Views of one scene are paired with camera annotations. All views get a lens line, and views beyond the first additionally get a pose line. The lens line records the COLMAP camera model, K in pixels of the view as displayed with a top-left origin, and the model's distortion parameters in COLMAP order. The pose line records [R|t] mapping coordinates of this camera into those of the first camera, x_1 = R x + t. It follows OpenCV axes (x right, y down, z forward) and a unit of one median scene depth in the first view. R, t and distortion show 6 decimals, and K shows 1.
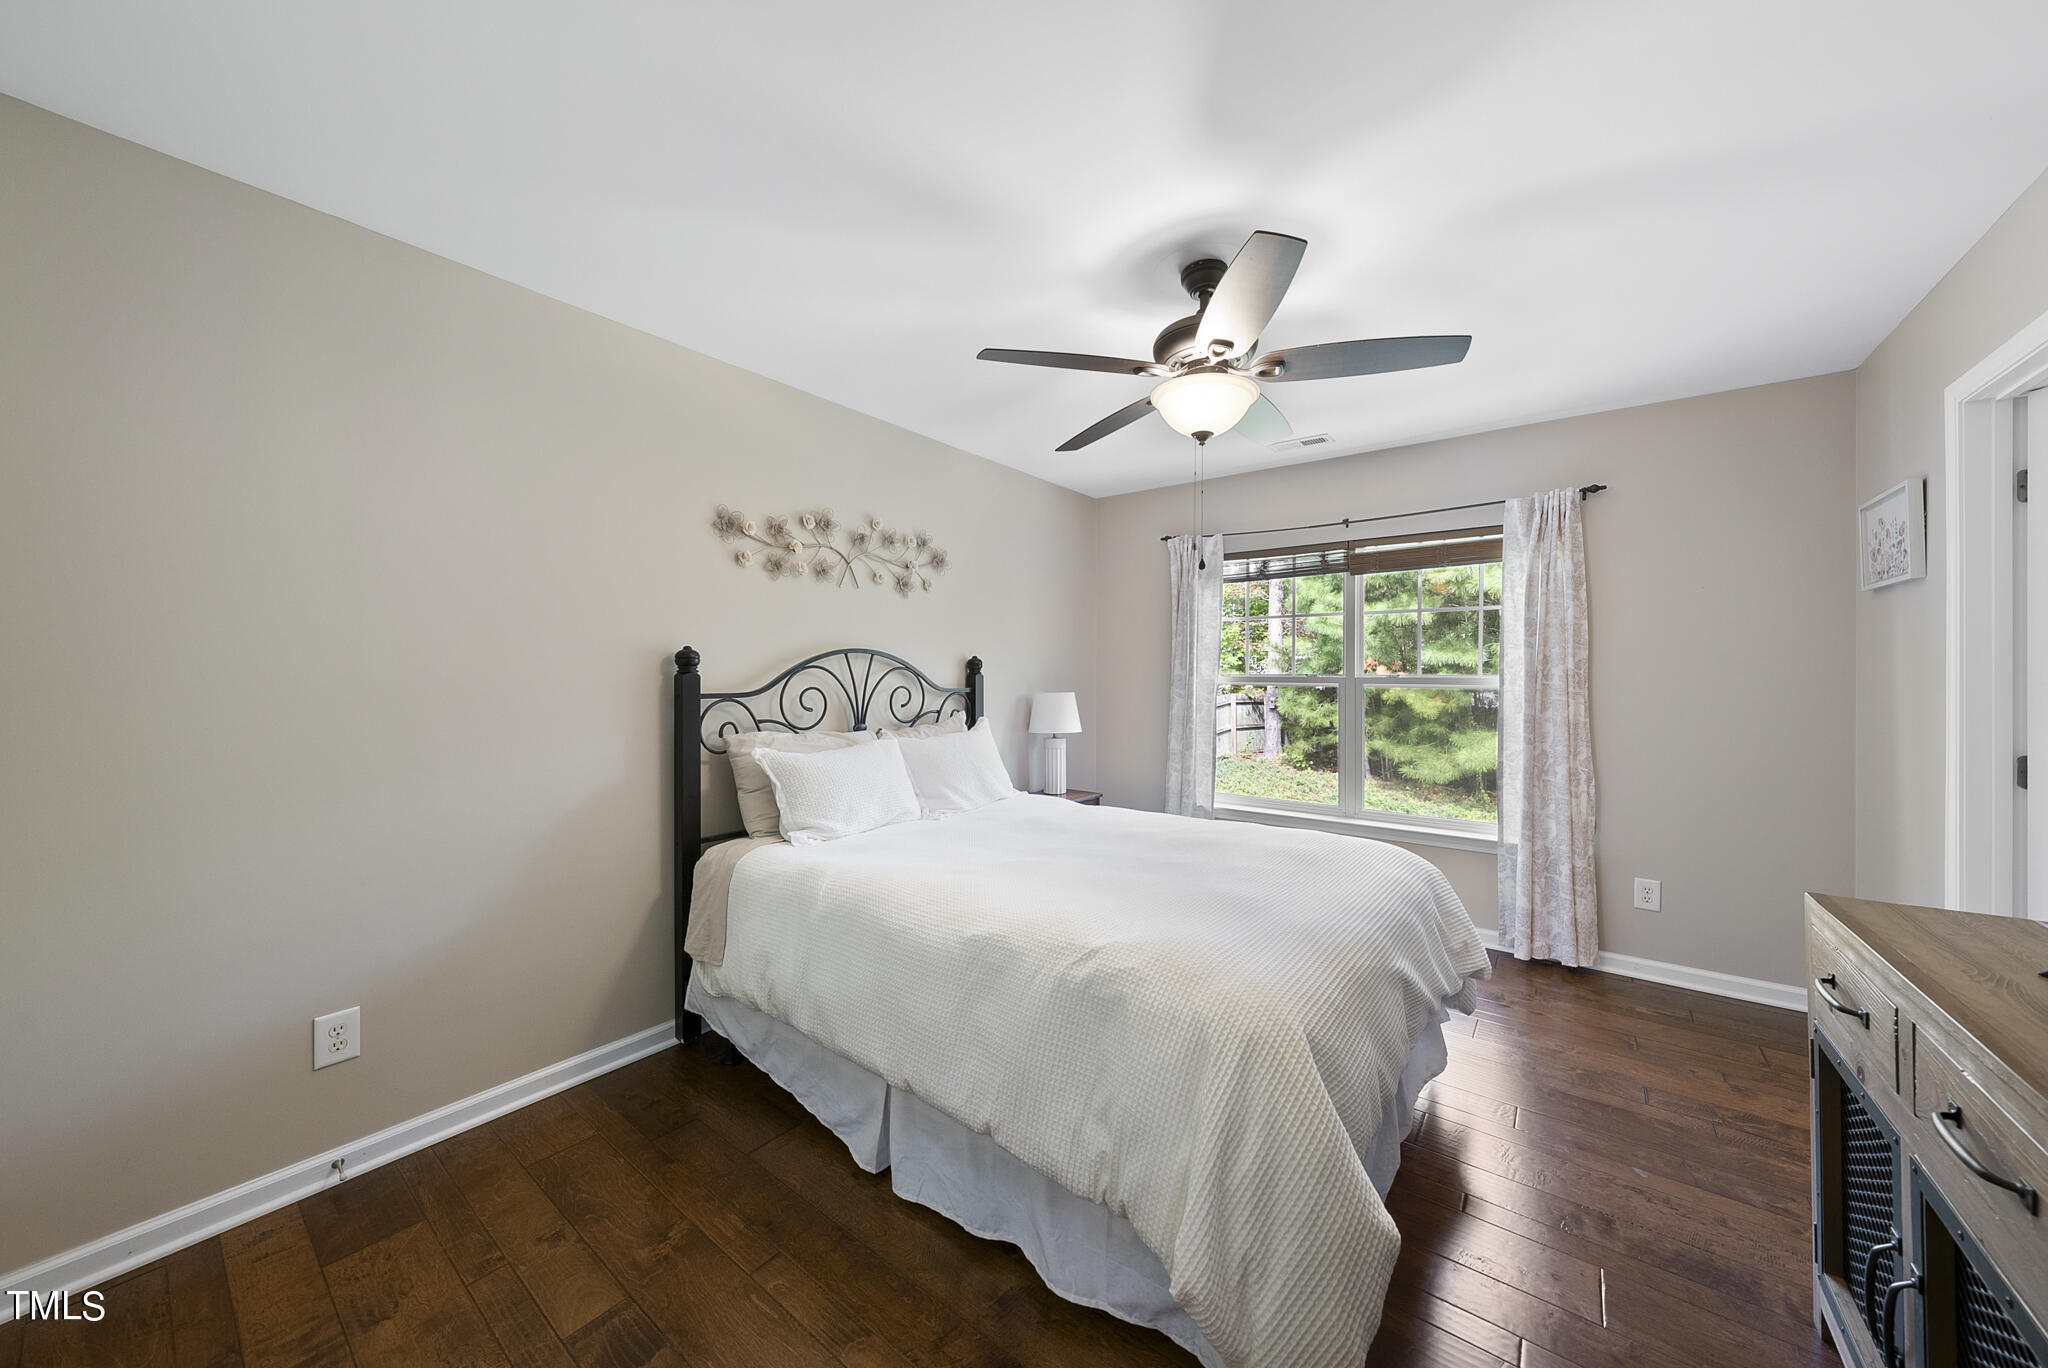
lens RADIAL K [[711.3, 0, 1026.7], [0, 711.3, 674.2], [0, 0, 1]] dist [-0.002039, -0.000317]
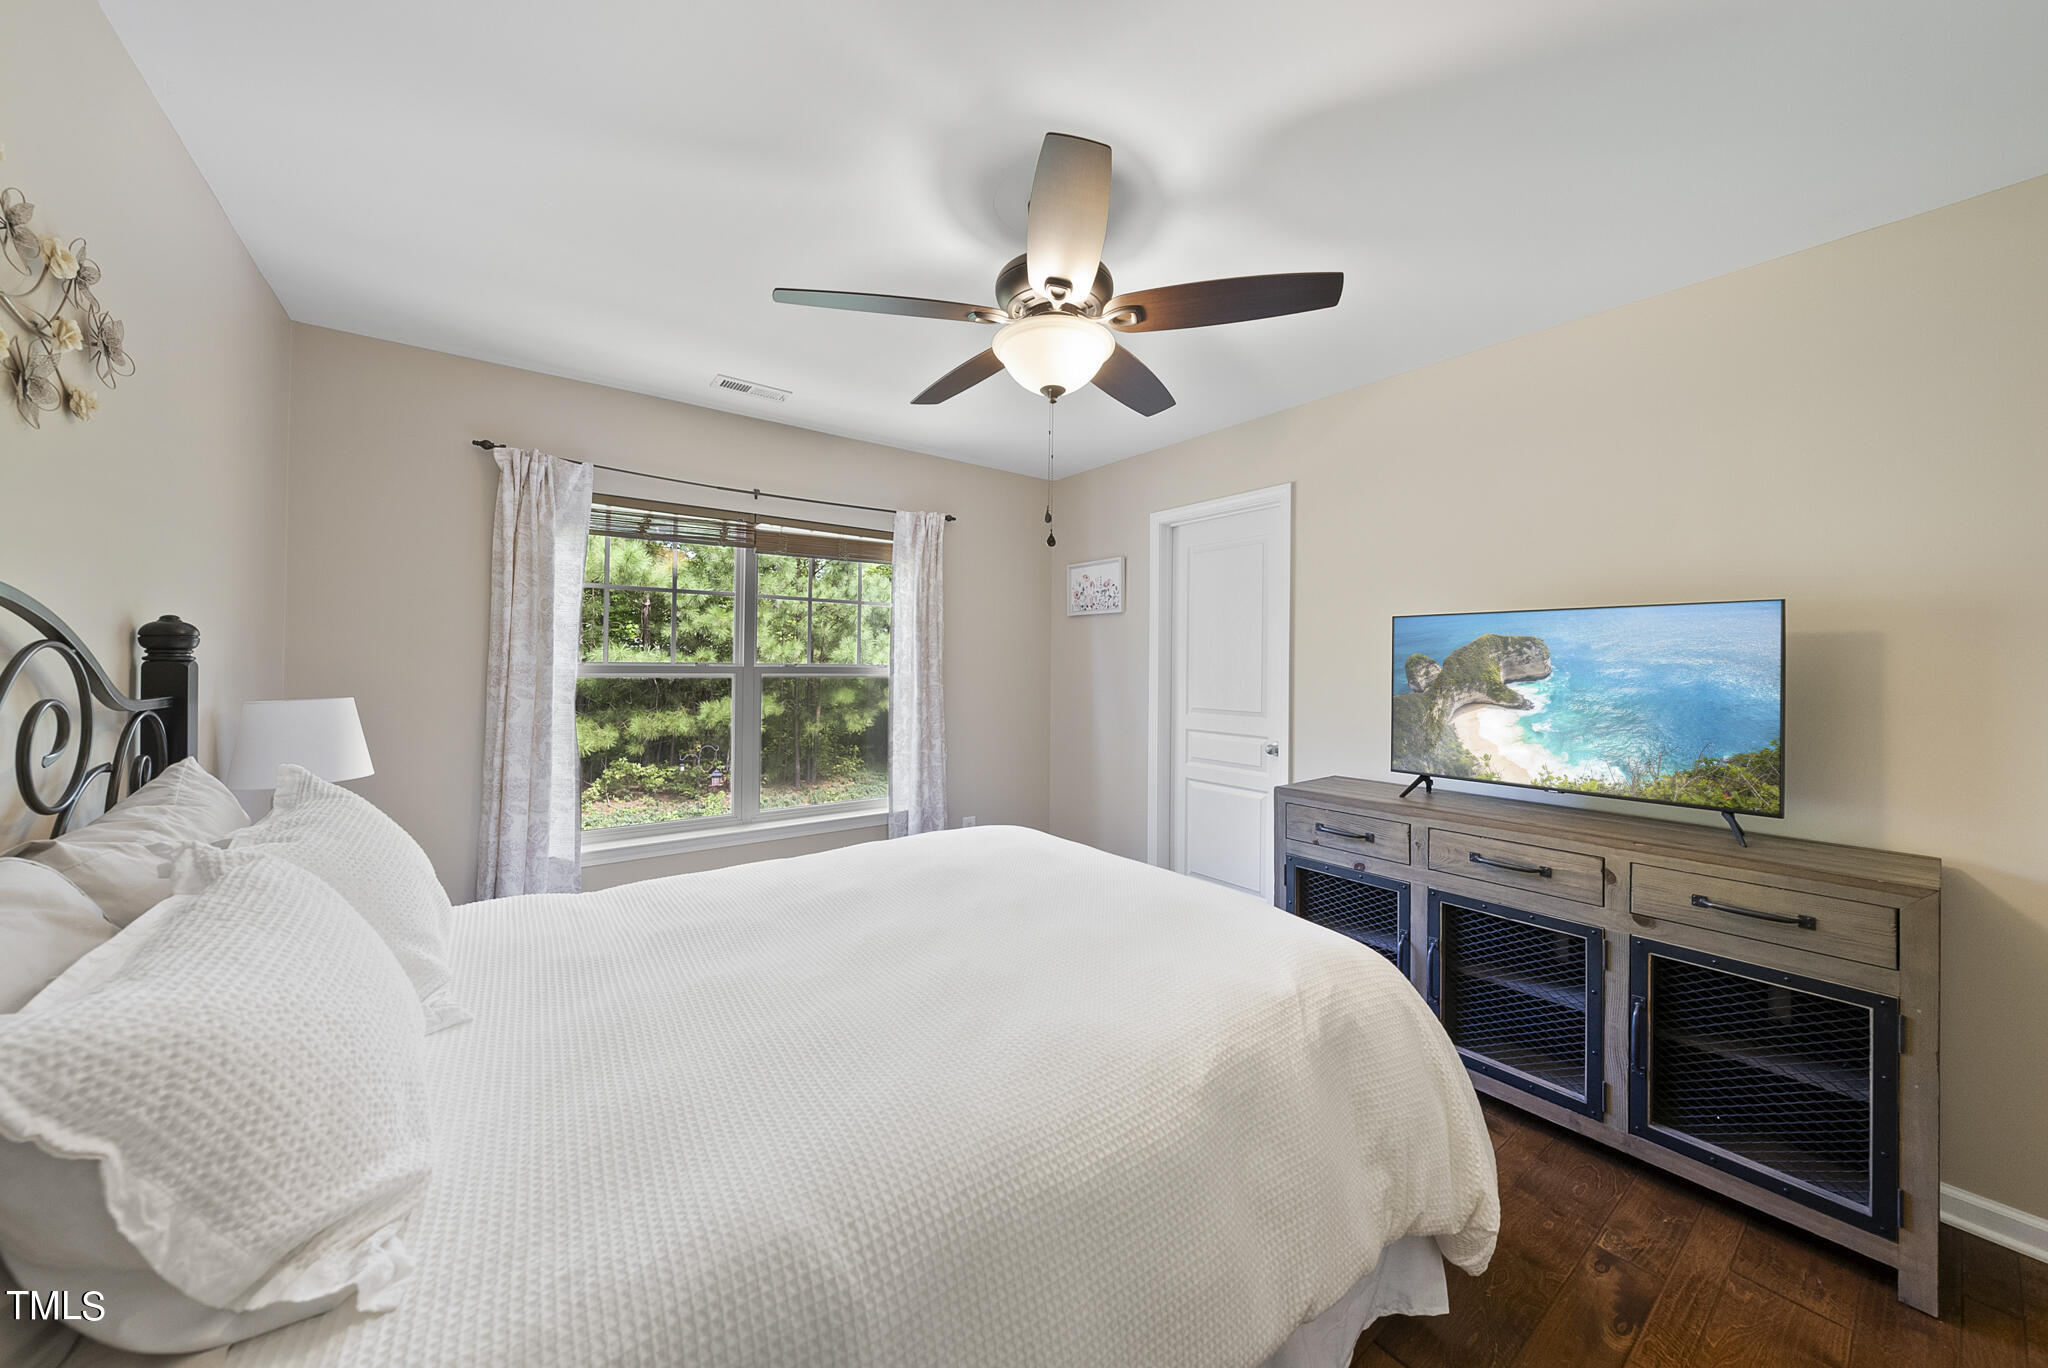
lens RADIAL K [[711.3, 0, 1032.1], [0, 711.3, 666.7], [0, 0, 1]] dist [-0.002039, -0.000317]
pose [[0.265050, -0.002690, 0.964231, -0.536461], [-0.007640, 0.999959, 0.004890, -0.004693], [-0.964204, -0.008663, 0.265019, 0.718309]]
